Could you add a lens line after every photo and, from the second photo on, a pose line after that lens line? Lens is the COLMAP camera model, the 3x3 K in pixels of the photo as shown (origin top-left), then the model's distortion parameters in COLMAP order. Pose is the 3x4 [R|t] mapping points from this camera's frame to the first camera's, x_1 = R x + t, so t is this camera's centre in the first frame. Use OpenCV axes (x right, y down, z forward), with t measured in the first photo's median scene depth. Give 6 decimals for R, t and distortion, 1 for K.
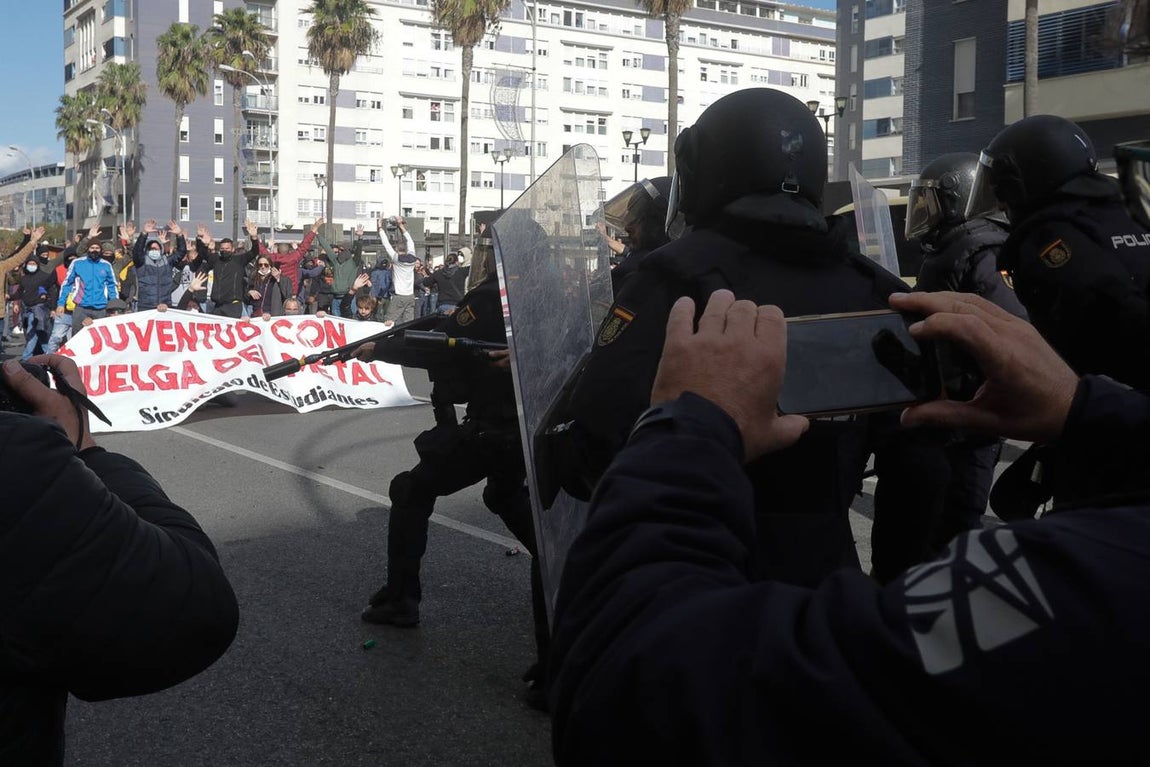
lens RADIAL K [[1277.0, 0, 534.8], [0, 1277.0, 356.5], [0, 0, 1]] dist [0.021723, 0.000000]
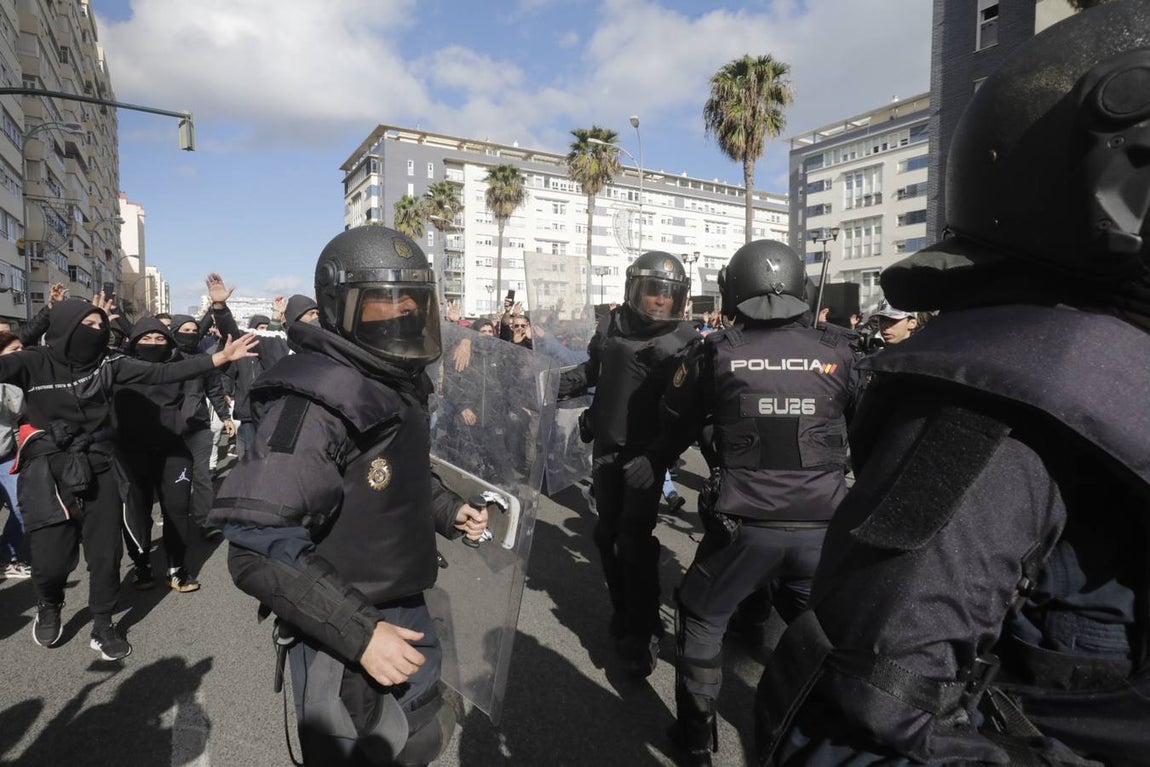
lens RADIAL K [[638.9, 0, 570.8], [0, 638.9, 377.1], [0, 0, 1]] dist [-0.032035, 0.014025]
pose [[0.999533, -0.000580, -0.030537, -0.031558], [0.000369, 0.999976, -0.006911, -0.013381], [0.030540, 0.006896, 0.999510, 0.145613]]
